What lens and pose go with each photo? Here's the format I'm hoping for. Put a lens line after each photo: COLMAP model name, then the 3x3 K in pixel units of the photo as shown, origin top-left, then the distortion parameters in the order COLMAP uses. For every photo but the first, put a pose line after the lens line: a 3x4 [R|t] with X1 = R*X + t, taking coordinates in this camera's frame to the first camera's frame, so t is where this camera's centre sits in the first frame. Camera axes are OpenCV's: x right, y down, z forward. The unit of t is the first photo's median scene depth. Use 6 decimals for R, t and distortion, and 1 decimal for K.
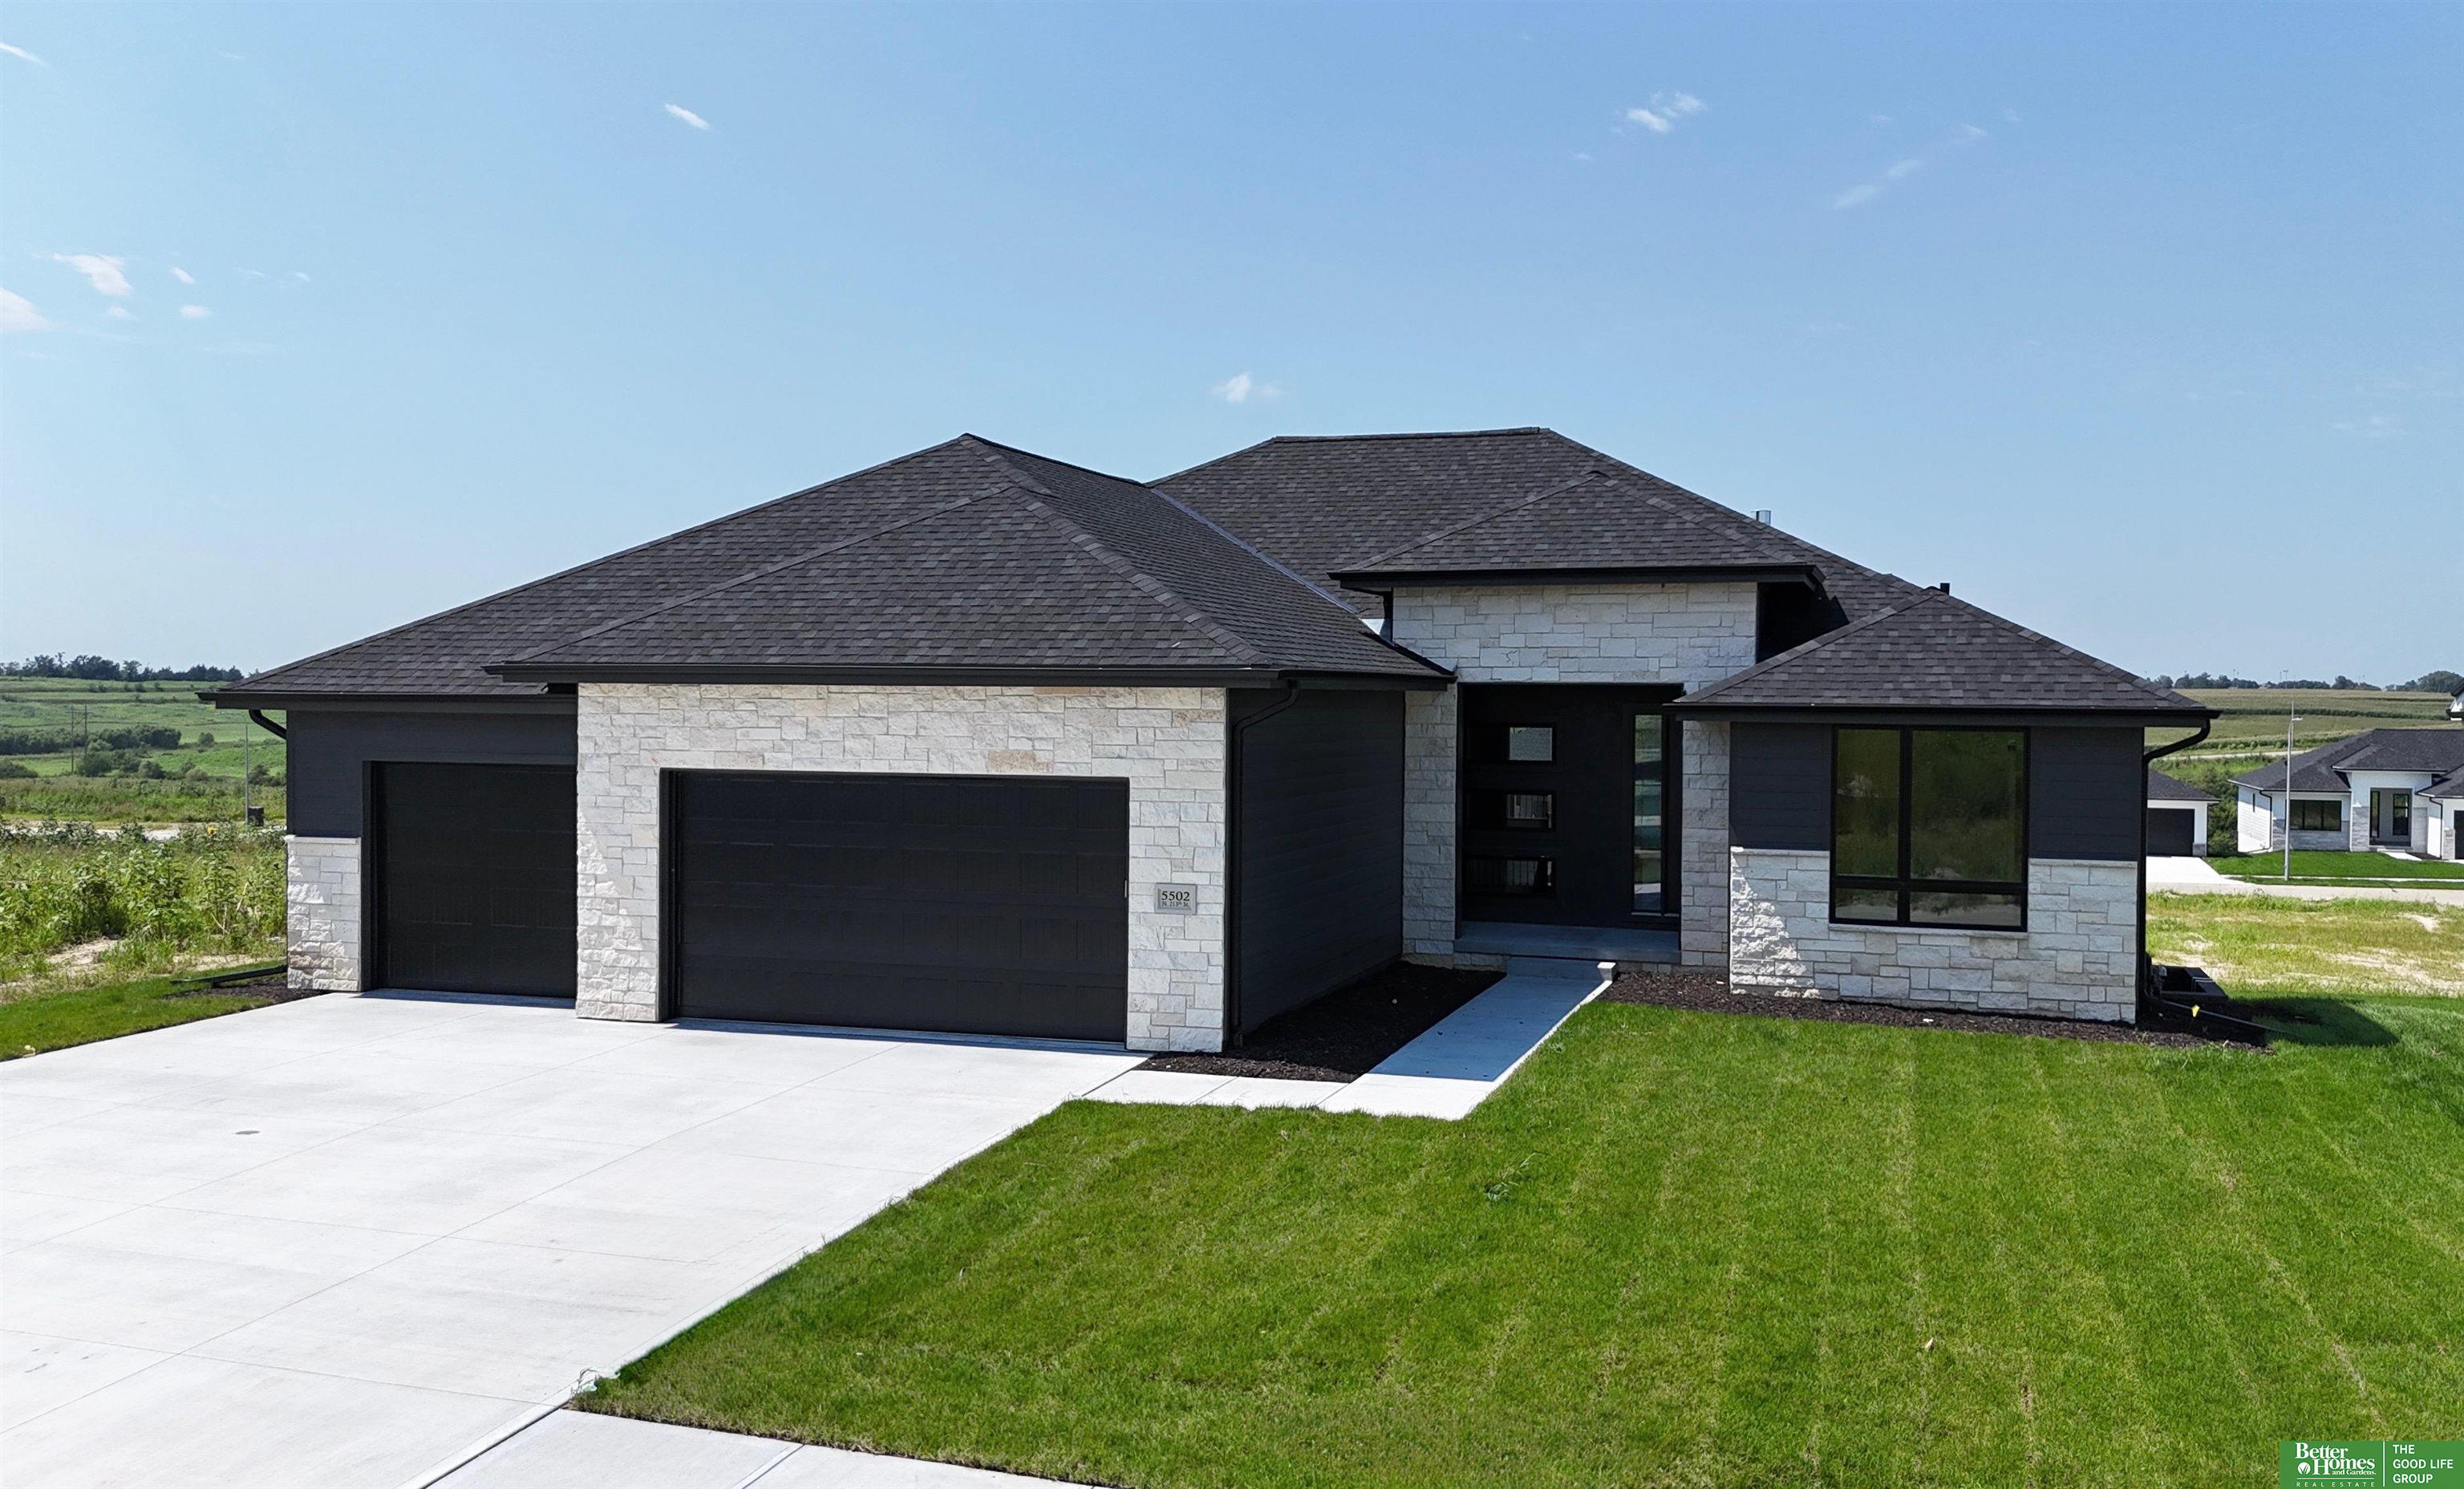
lens RADIAL K [[1701.5, 0, 1280.2], [0, 1701.5, 743.0], [0, 0, 1]] dist [0.025656, -0.003916]
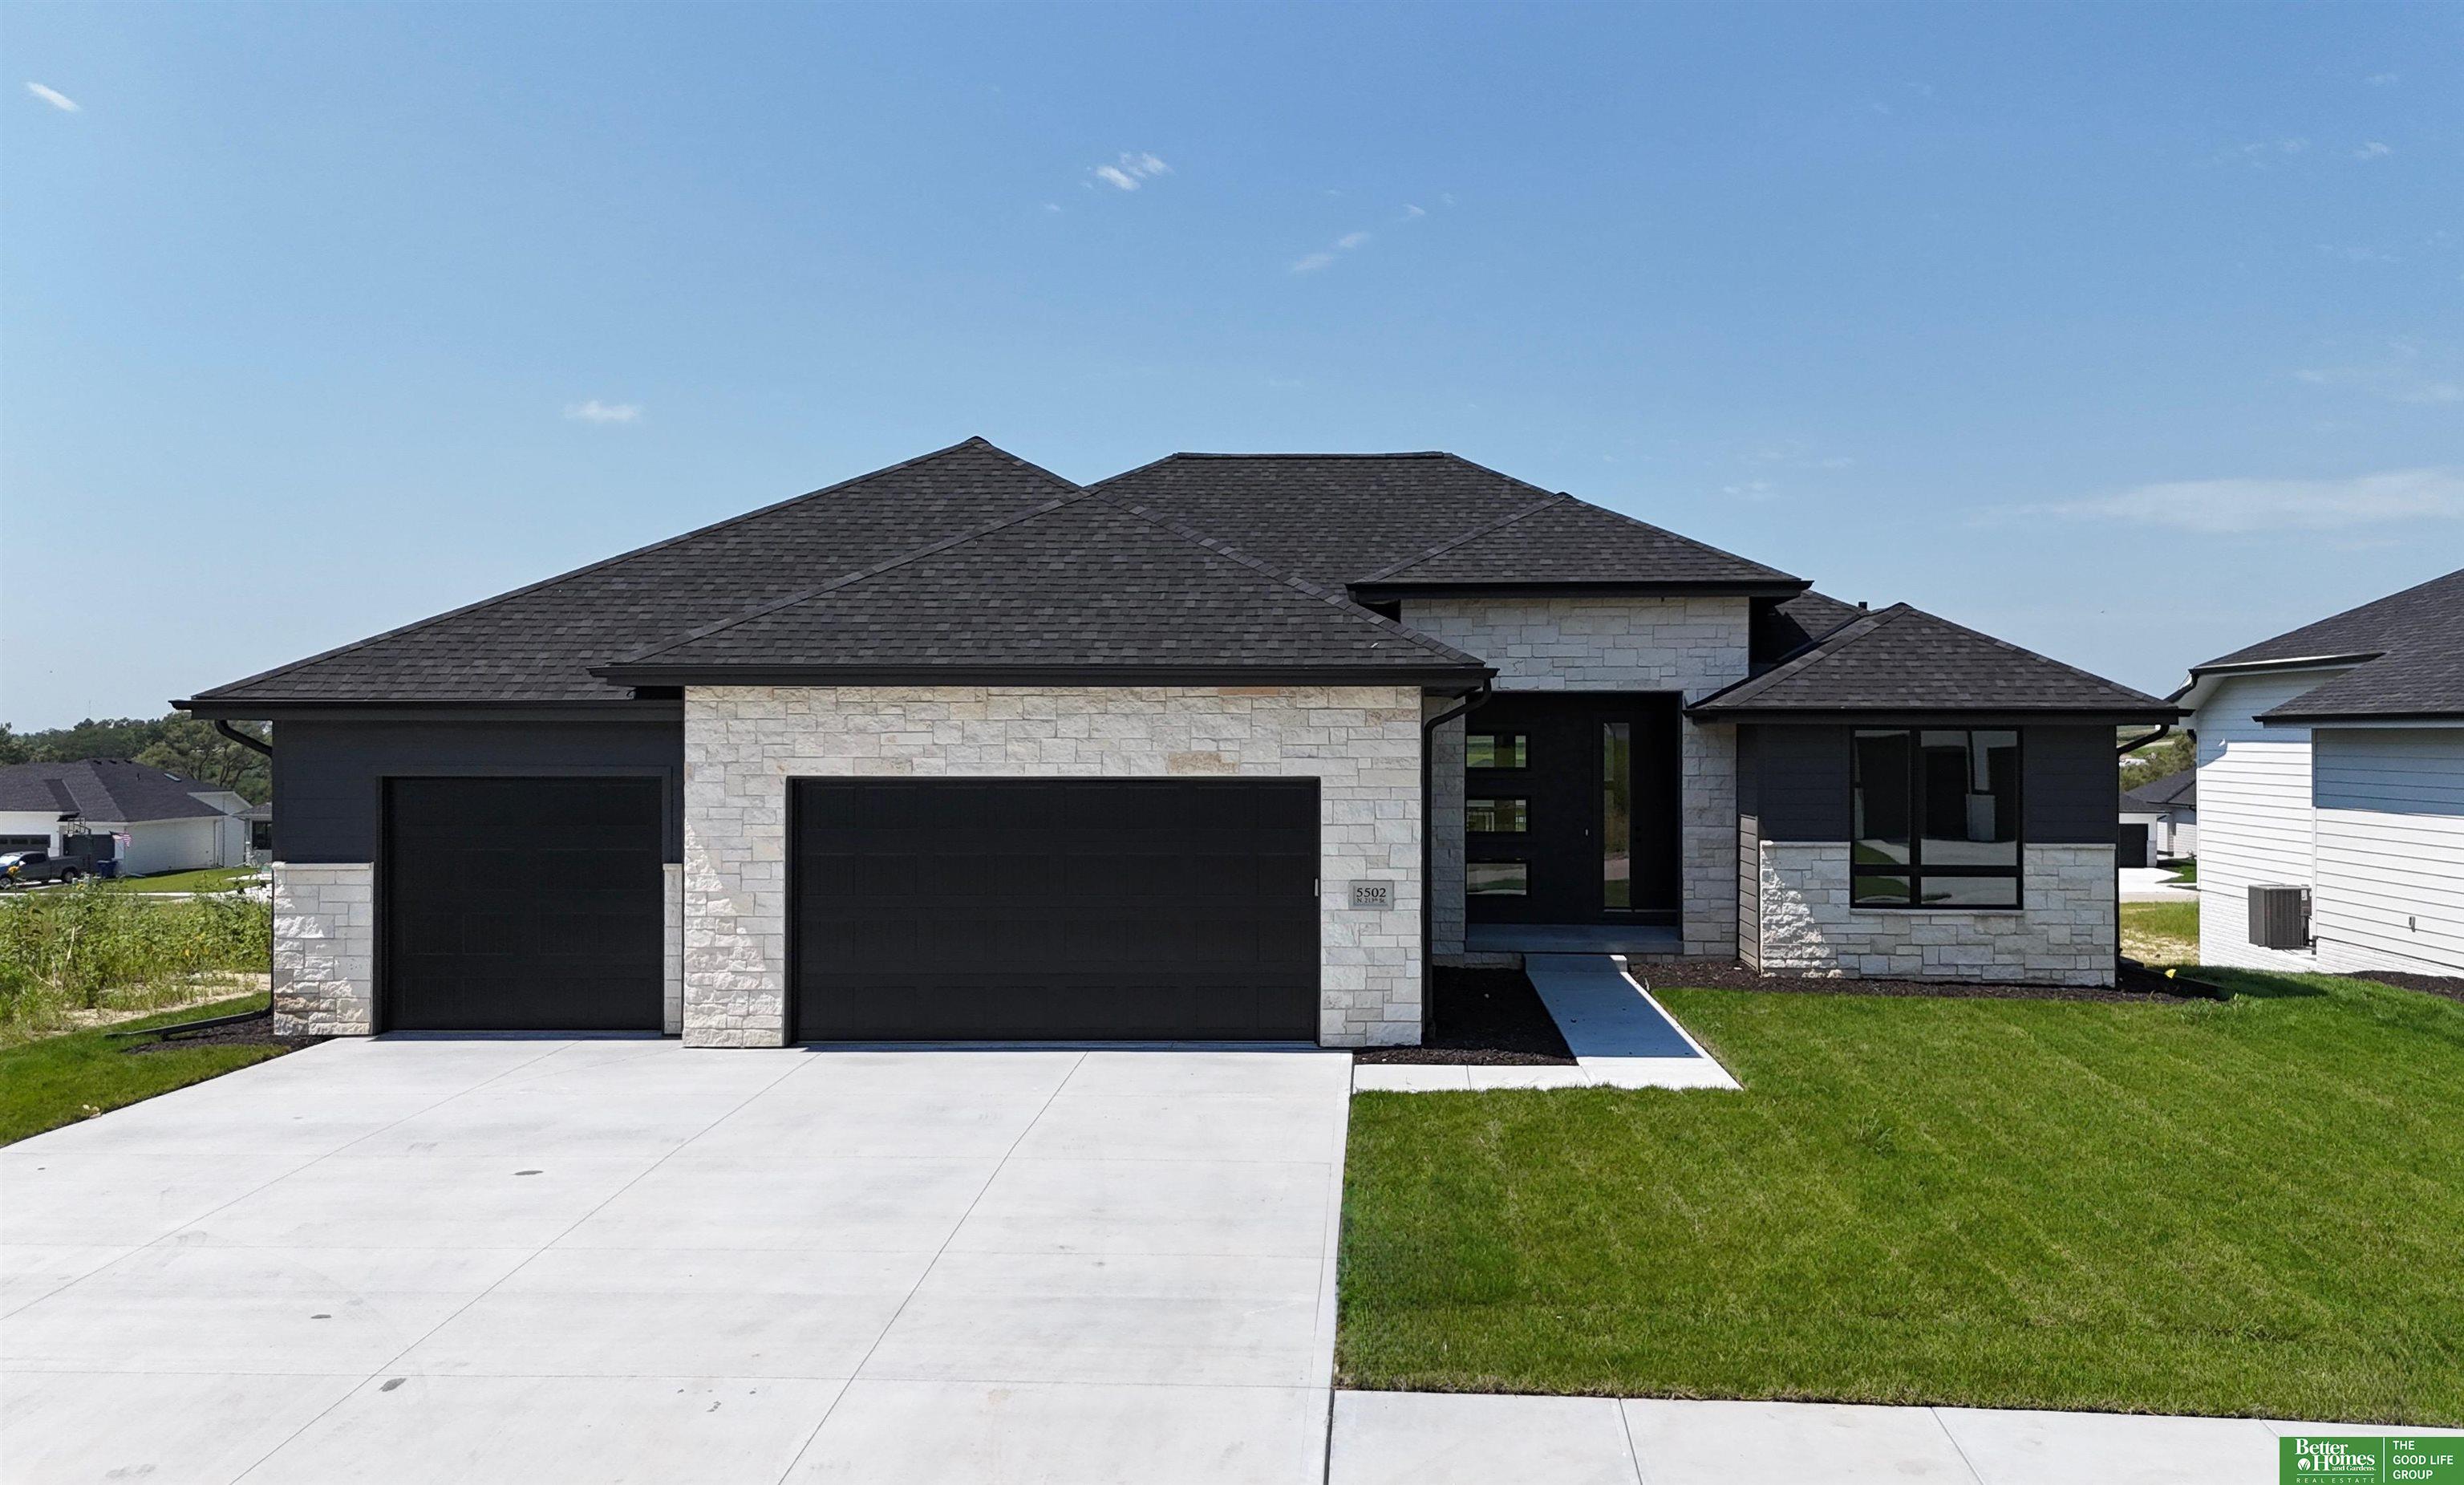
lens RADIAL K [[1701.5, 0, 1280.2], [0, 1701.5, 741.0], [0, 0, 1]] dist [0.025656, -0.003916]
pose [[0.973497, -0.007862, 0.228566, -0.308380], [0.012250, 0.999767, -0.017786, 0.015011], [-0.228372, 0.020114, 0.973366, 0.020829]]
